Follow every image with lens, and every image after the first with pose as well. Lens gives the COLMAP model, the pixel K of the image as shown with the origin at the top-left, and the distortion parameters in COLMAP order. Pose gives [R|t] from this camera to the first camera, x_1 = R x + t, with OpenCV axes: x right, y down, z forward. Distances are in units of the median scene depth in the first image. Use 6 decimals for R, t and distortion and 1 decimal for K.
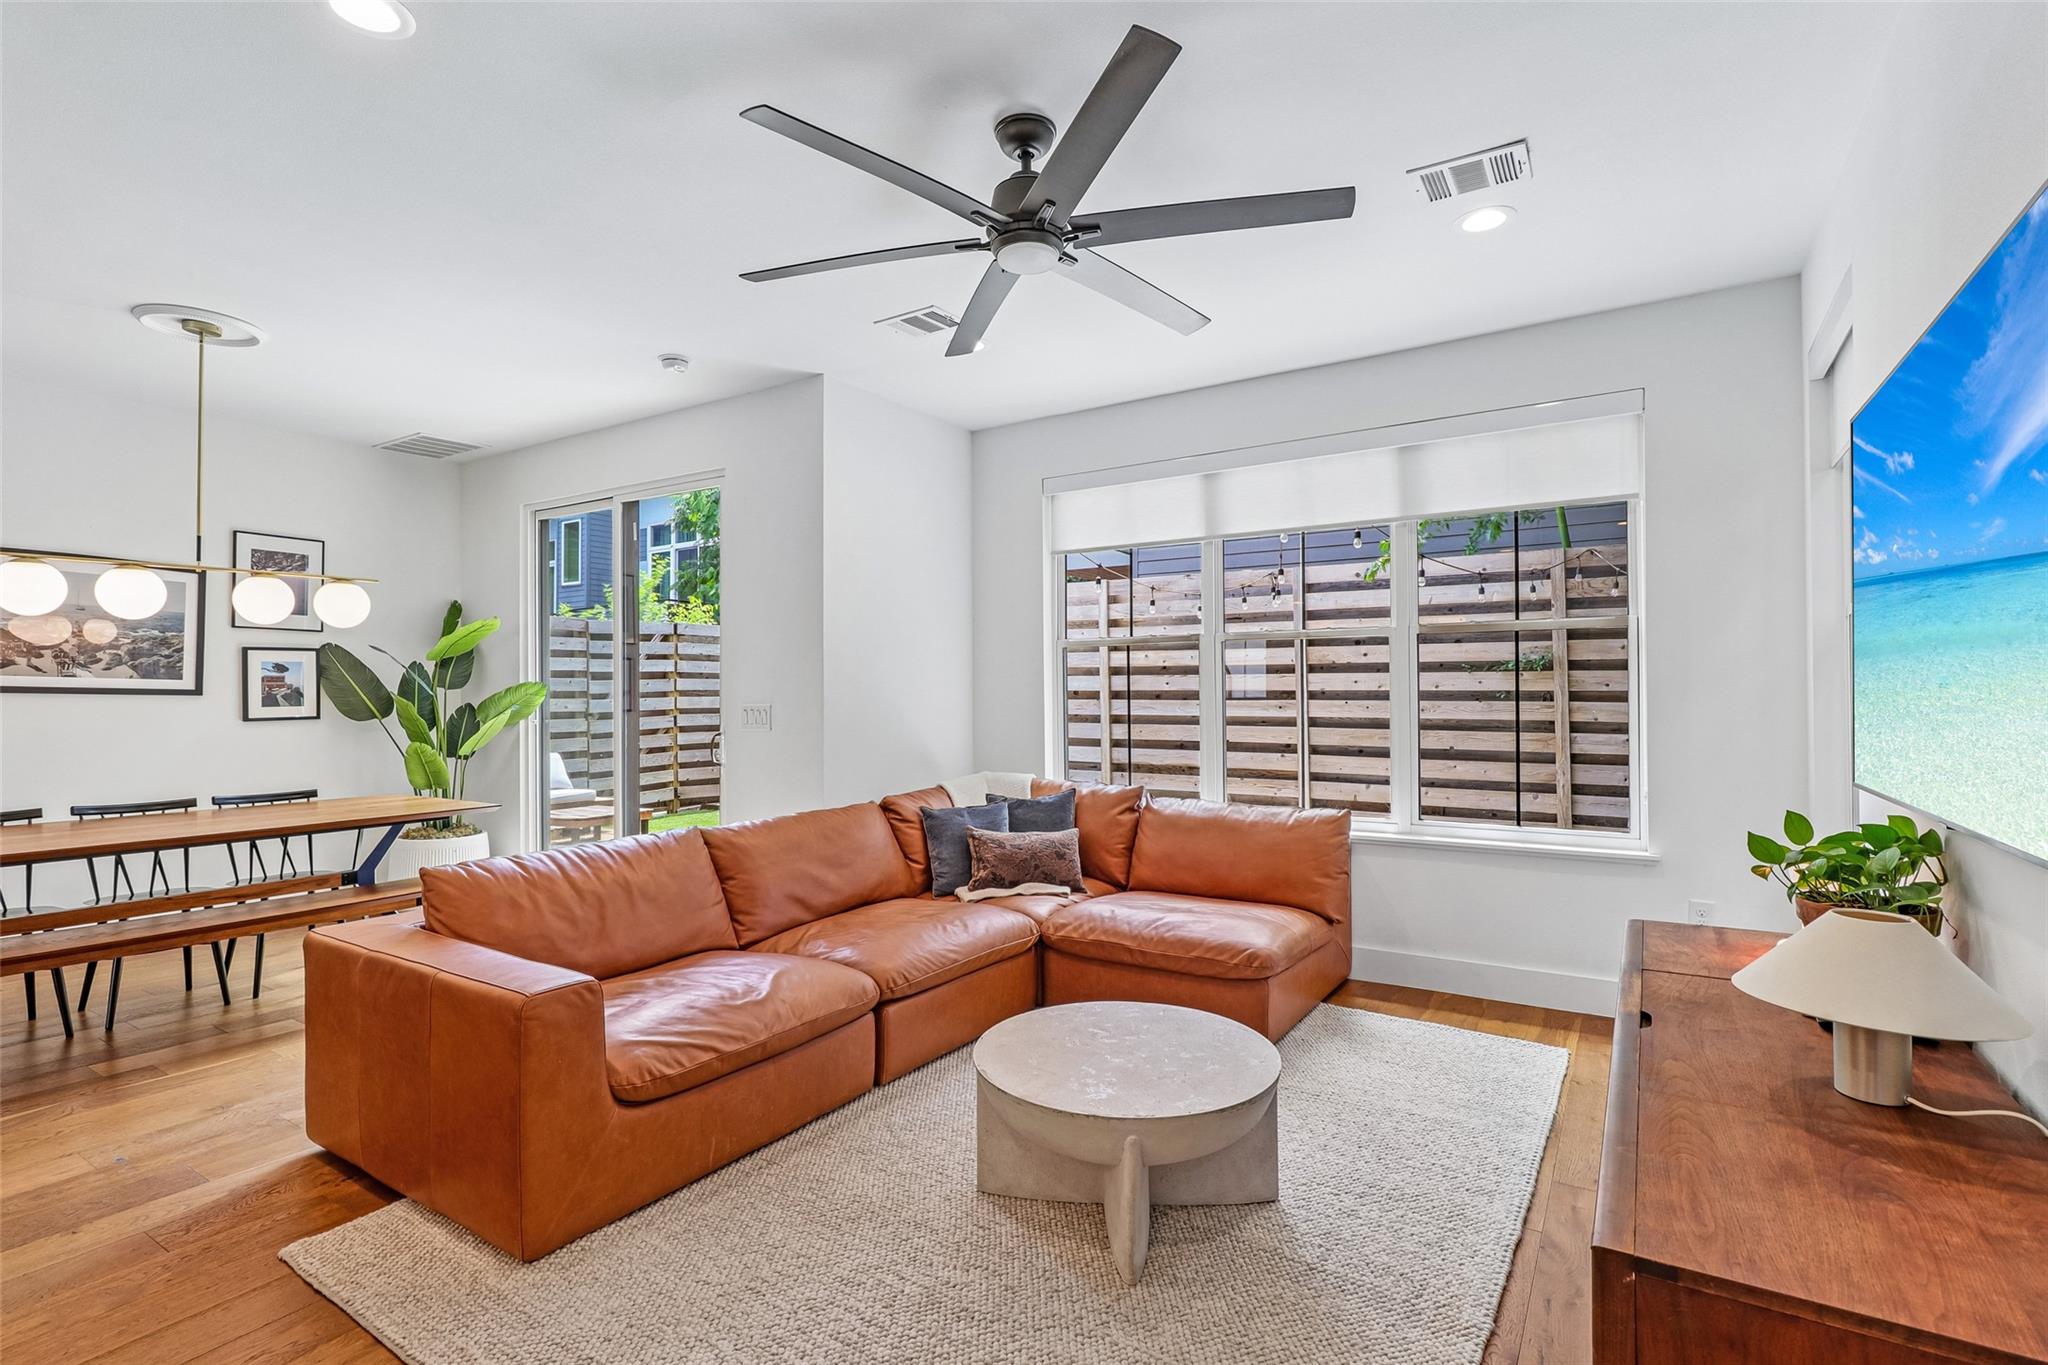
lens RADIAL K [[973.8, 0, 1017.9], [0, 973.8, 687.8], [0, 0, 1]] dist [0.007250, -0.002706]
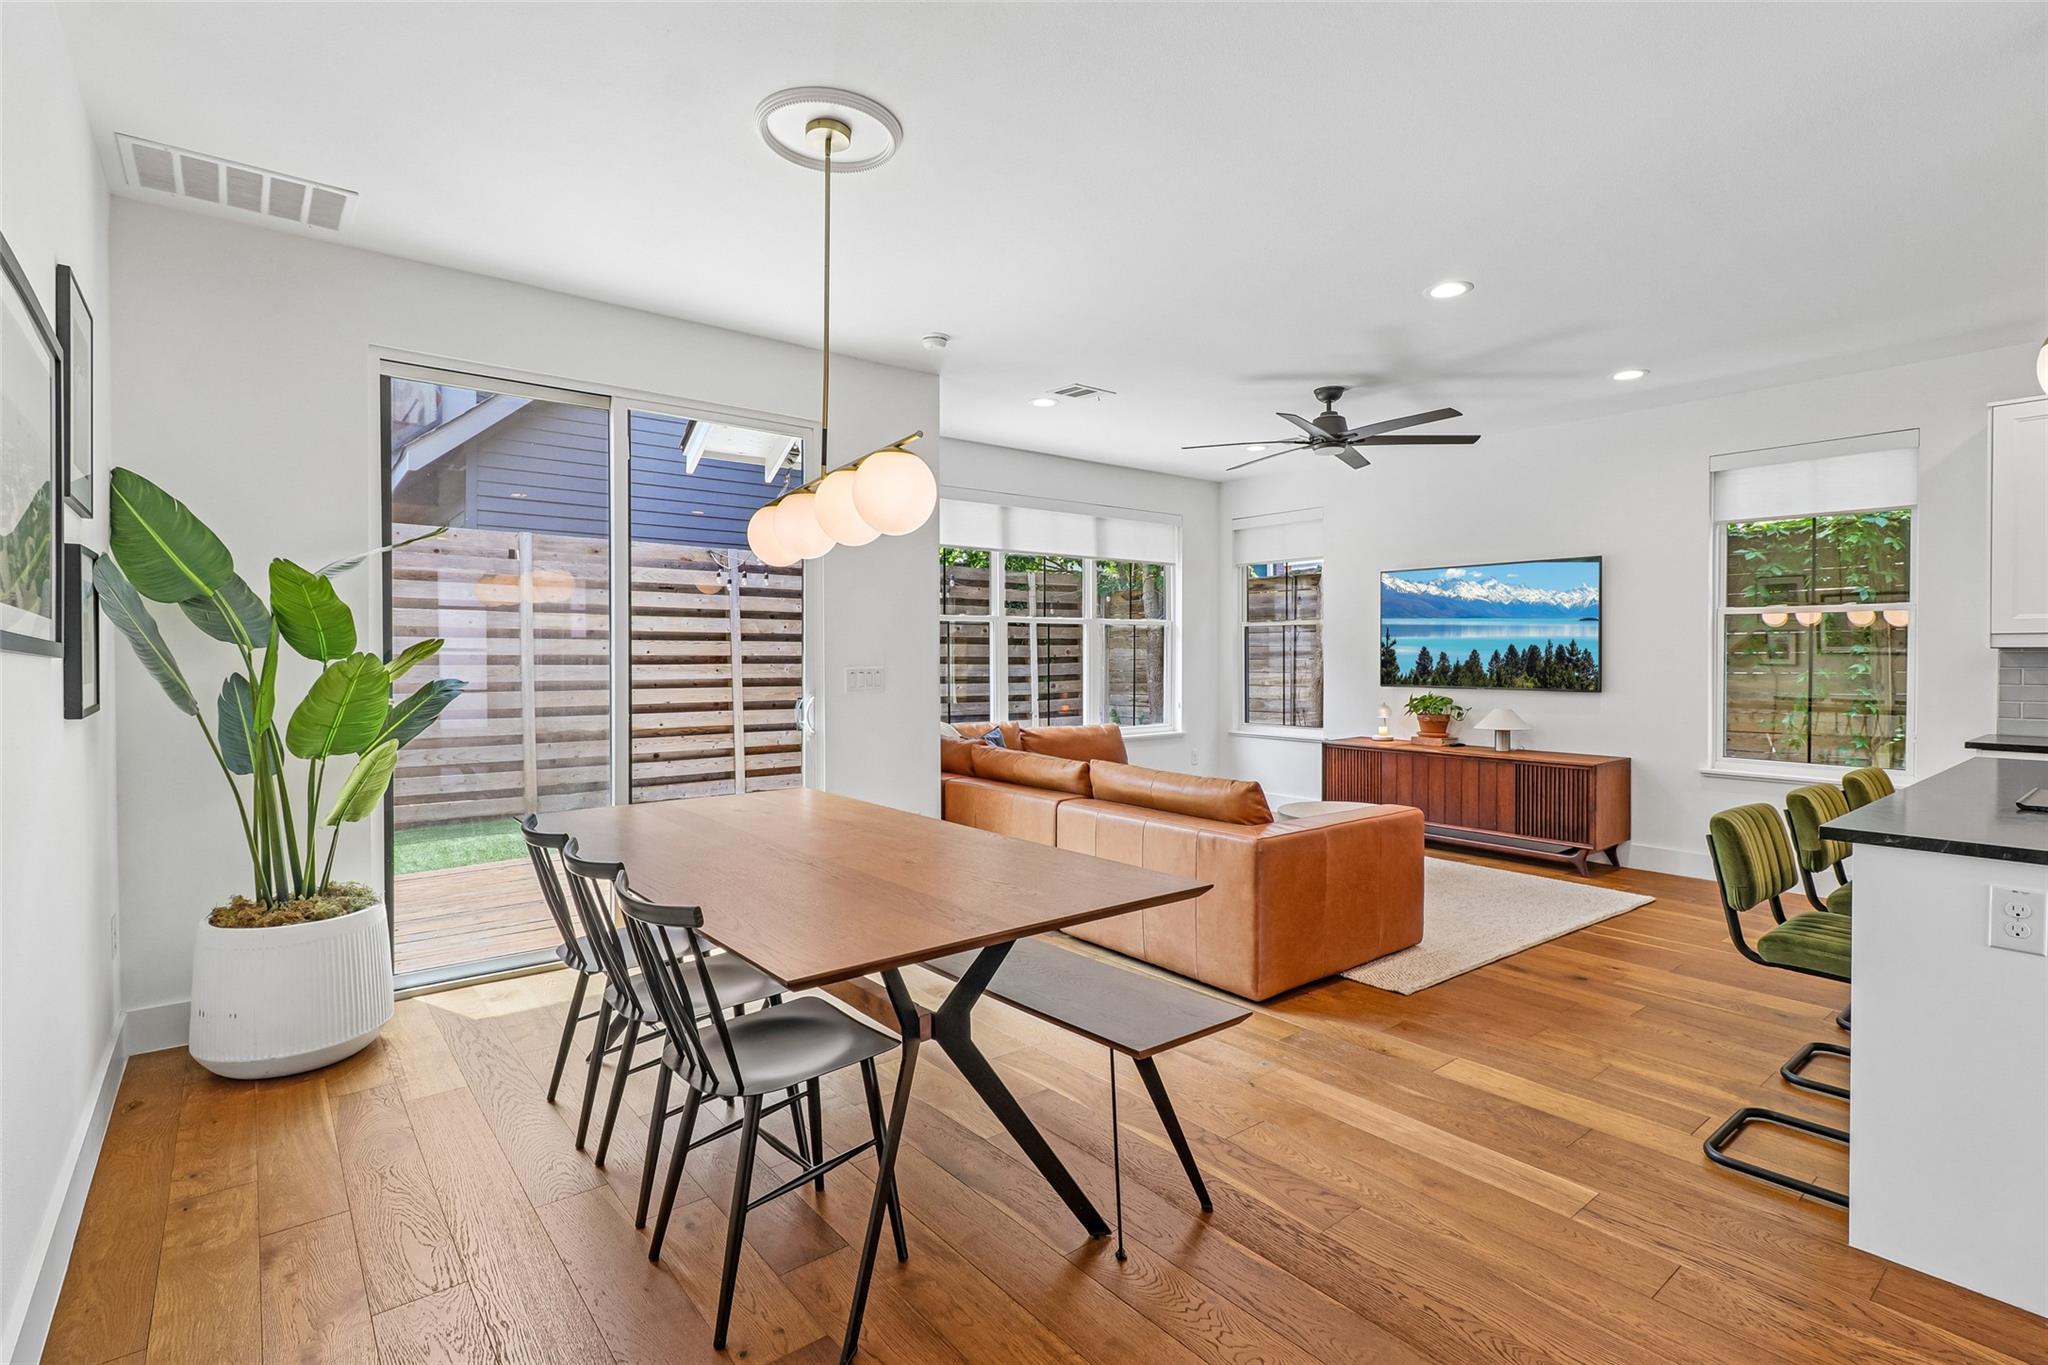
lens RADIAL K [[973.8, 0, 1024.6], [0, 973.8, 663.5], [0, 0, 1]] dist [0.007250, -0.002706]
pose [[0.306064, -0.004264, 0.952001, -1.122084], [-0.004941, 0.999969, 0.006067, 0.005618], [-0.951998, -0.006560, 0.306034, 0.496178]]
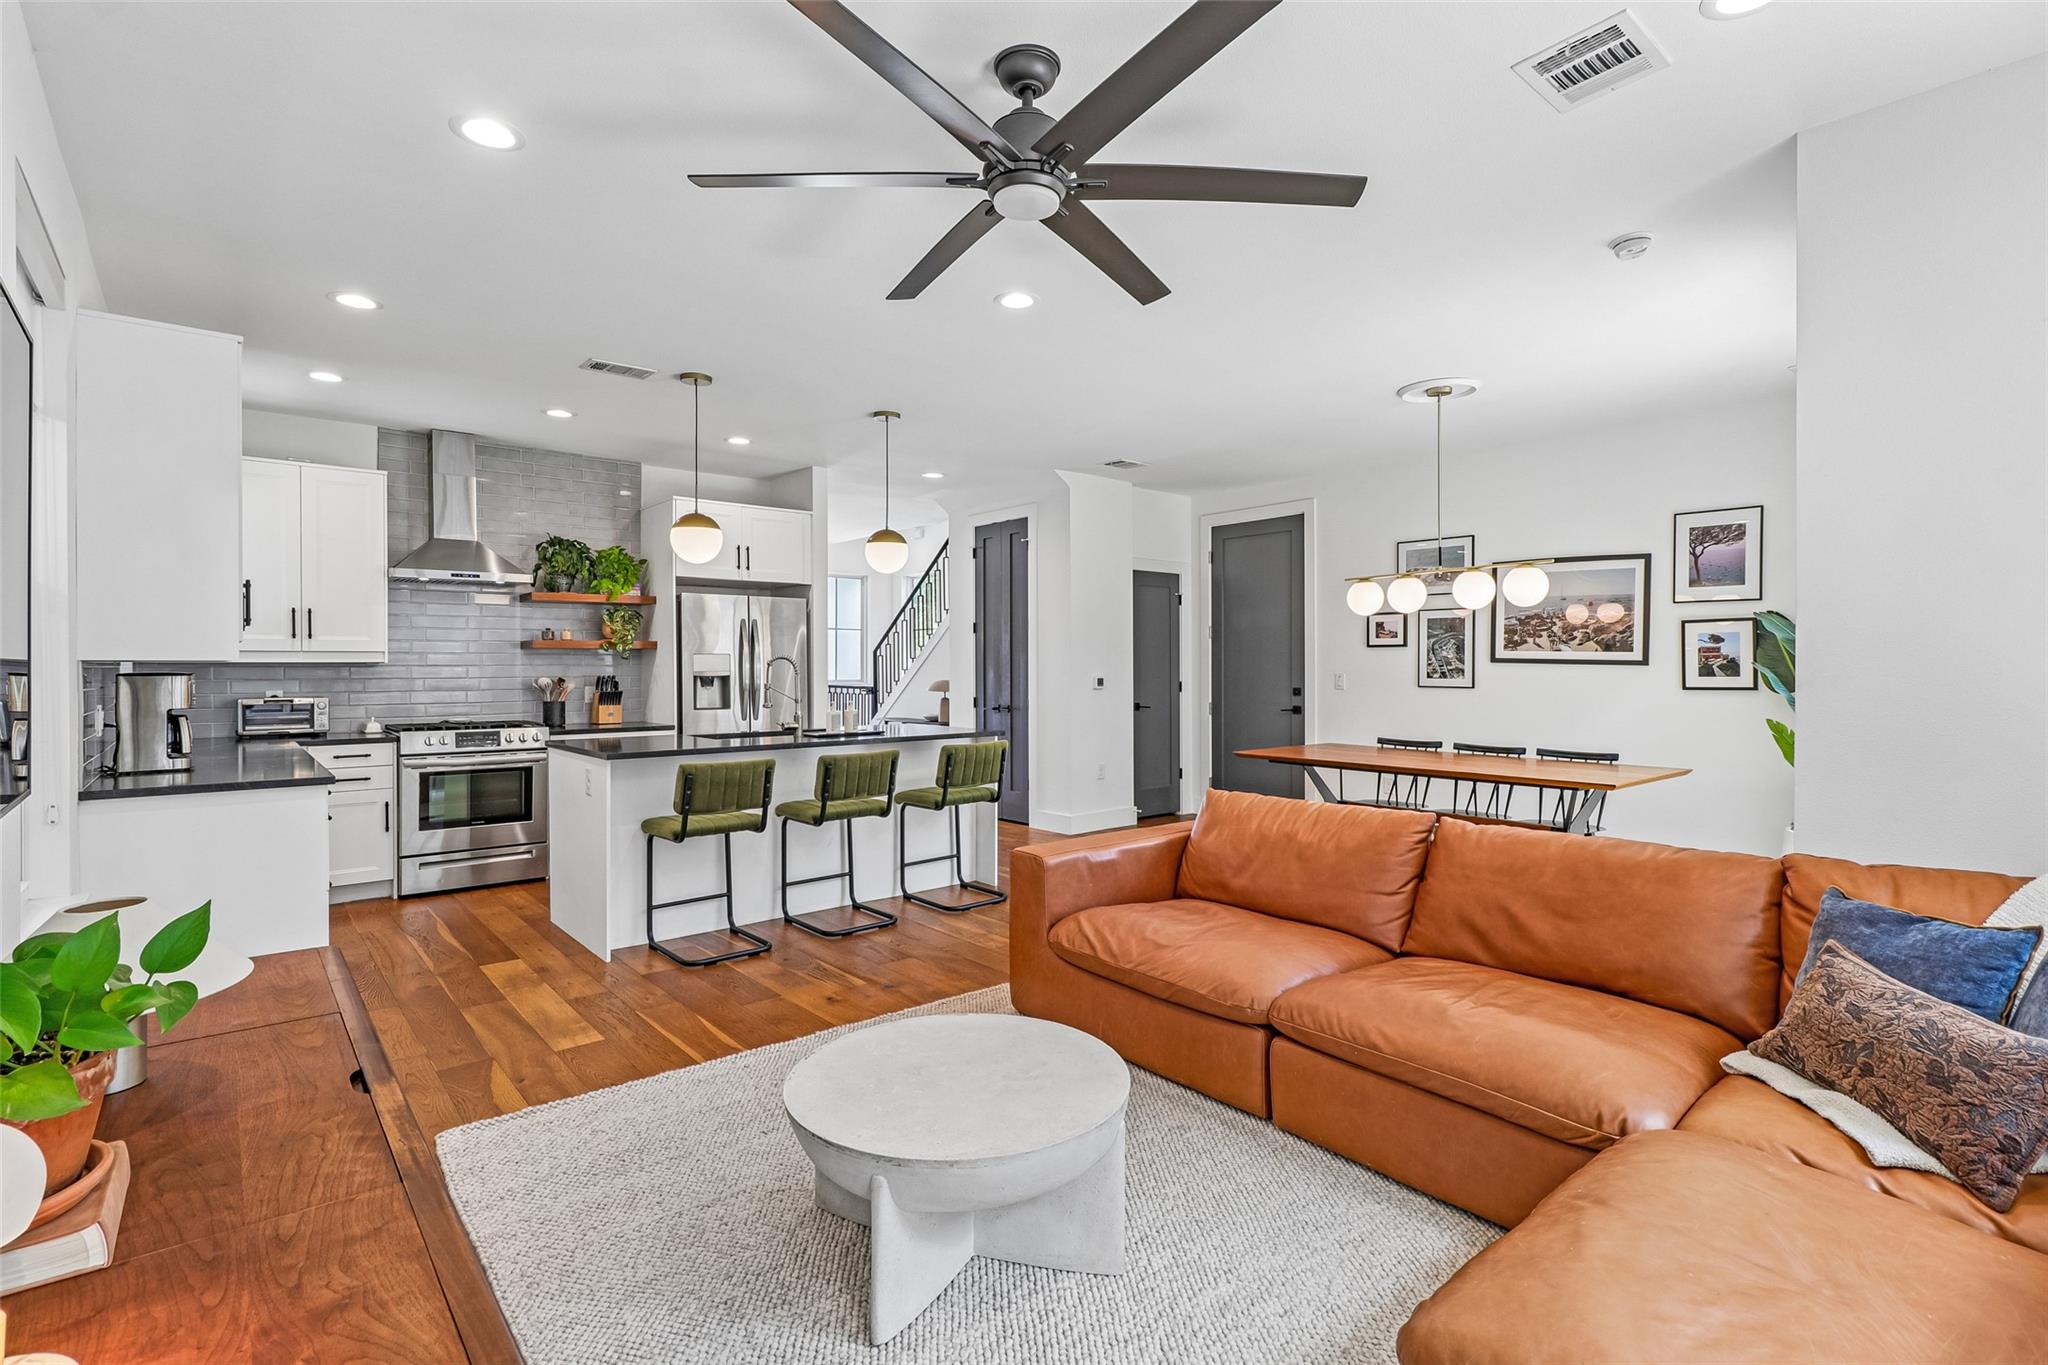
lens RADIAL K [[973.8, 0, 1027.6], [0, 973.8, 665.5], [0, 0, 1]] dist [0.007250, -0.002706]
pose [[-0.293605, 0.006357, -0.955906, 0.464114], [0.007766, 0.999961, 0.004265, -0.002674], [0.955895, -0.006171, -0.293643, 0.650438]]
